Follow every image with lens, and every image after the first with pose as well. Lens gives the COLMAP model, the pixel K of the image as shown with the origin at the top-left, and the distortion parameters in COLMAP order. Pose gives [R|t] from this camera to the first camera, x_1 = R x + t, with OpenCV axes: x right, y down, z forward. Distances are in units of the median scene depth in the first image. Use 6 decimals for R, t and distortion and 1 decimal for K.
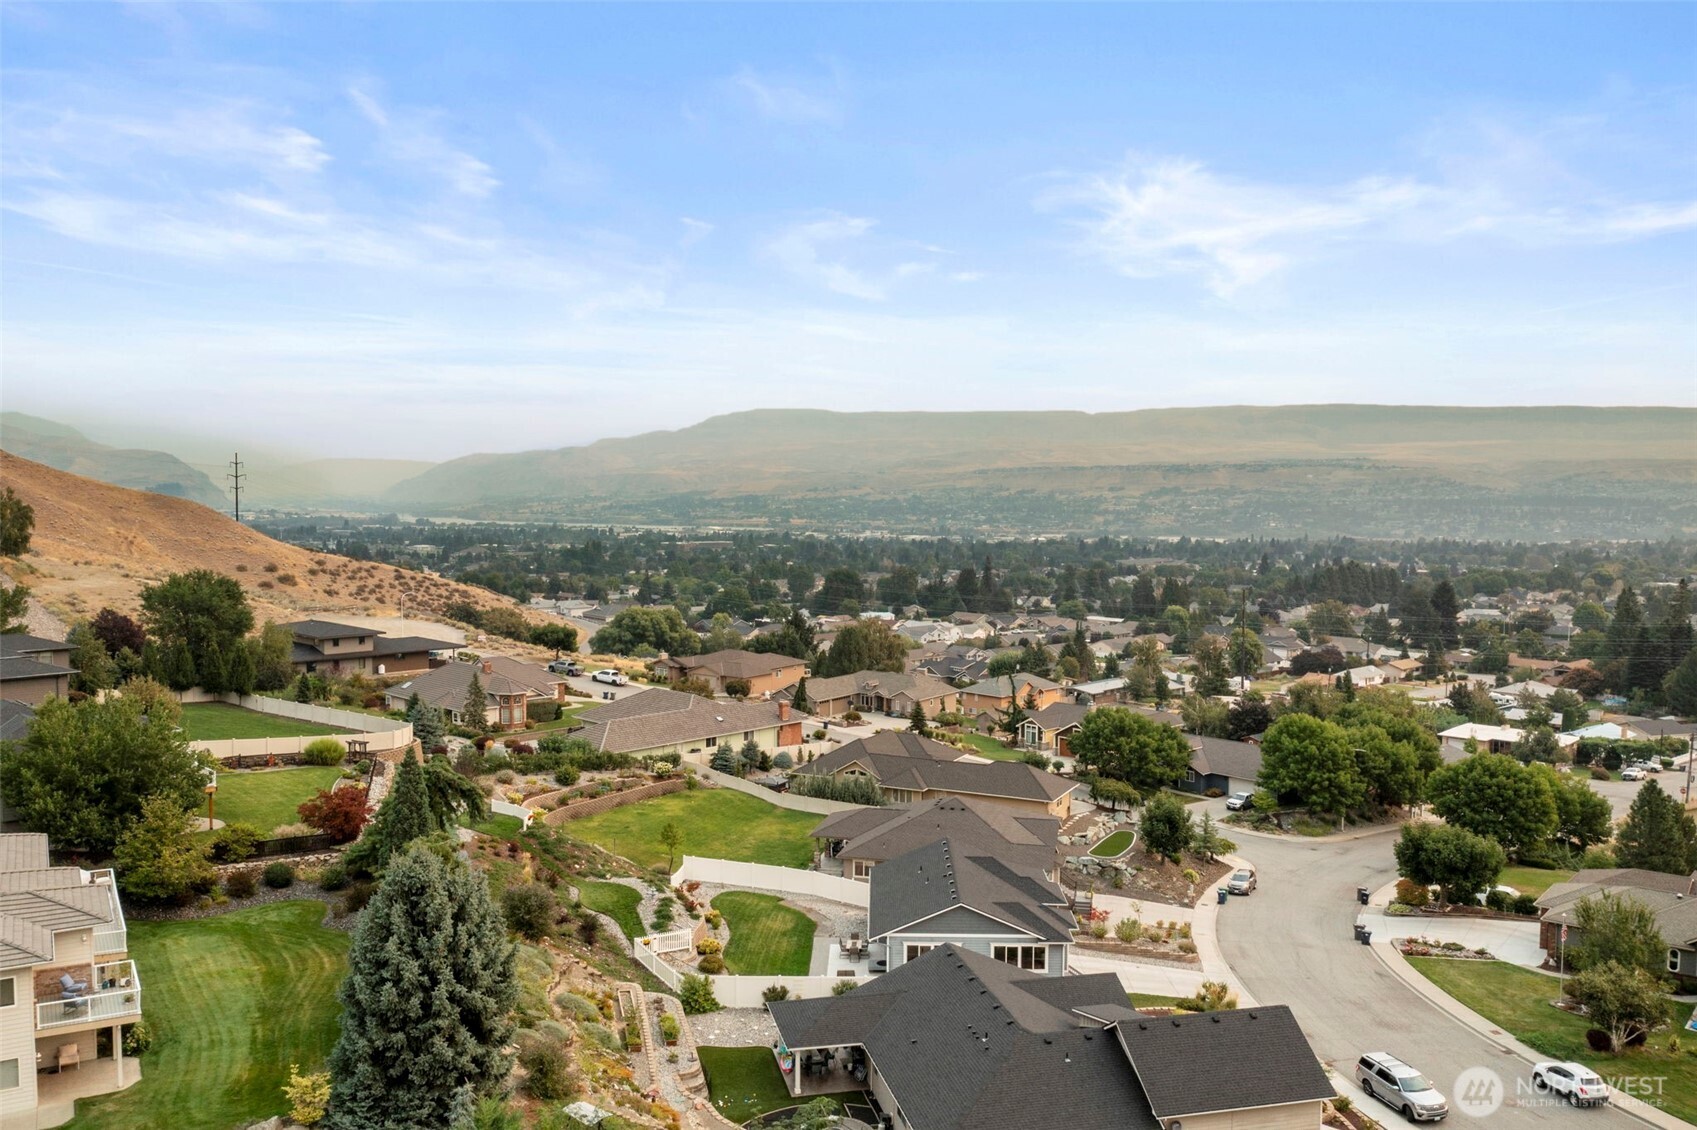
lens RADIAL K [[1340.7, 0, 848.5], [0, 1340.7, 565.0], [0, 0, 1]] dist [-0.010428, -0.000171]
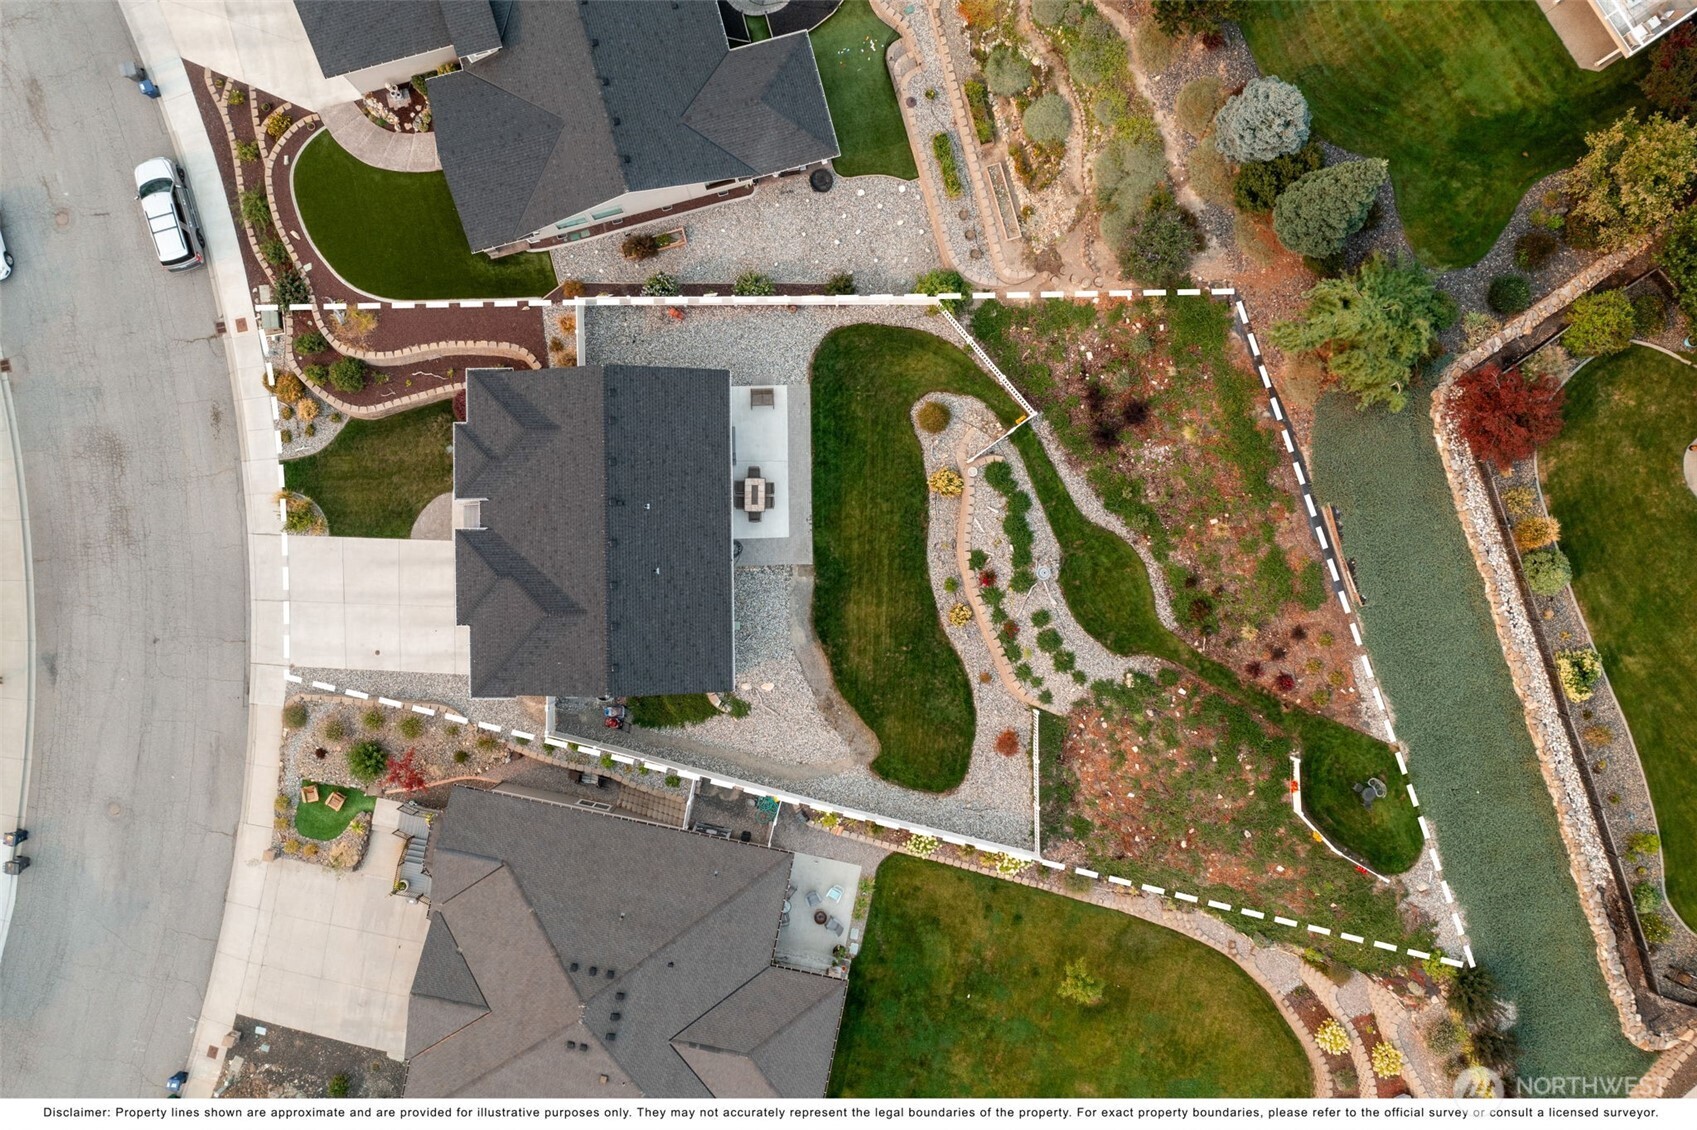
lens RADIAL K [[1327.9, 0, 846.7], [0, 1327.9, 571.9], [0, 0, 1]] dist [-0.008280, -0.004511]
pose [[-0.999172, 0.036270, -0.018417, -0.015597], [-0.020411, -0.055387, 0.998256, -0.229290], [0.035186, 0.997806, 0.056081, 0.492858]]
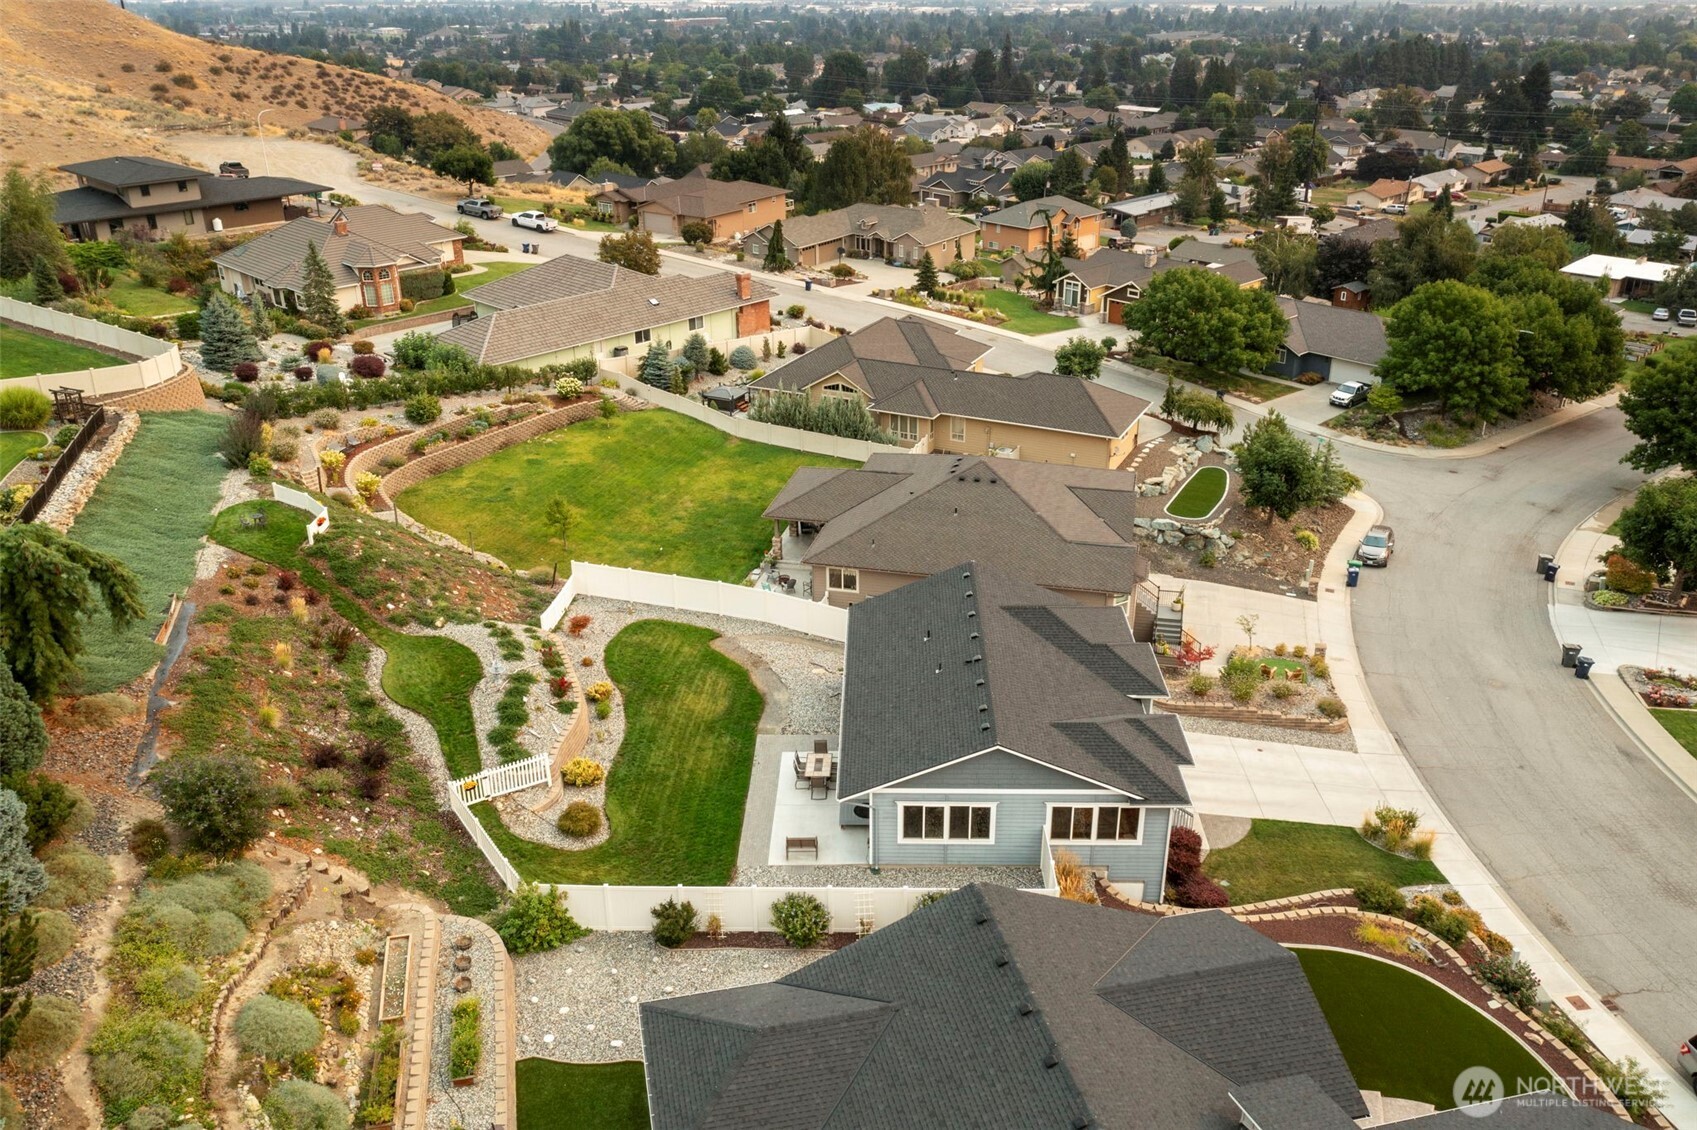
lens RADIAL K [[1340.7, 0, 848.5], [0, 1340.7, 565.0], [0, 0, 1]] dist [-0.010428, -0.000171]
pose [[0.999901, -0.011079, -0.008714, 0.011946], [0.013489, 0.931418, 0.363702, -0.012664], [0.004087, -0.363783, 0.931475, 0.226171]]
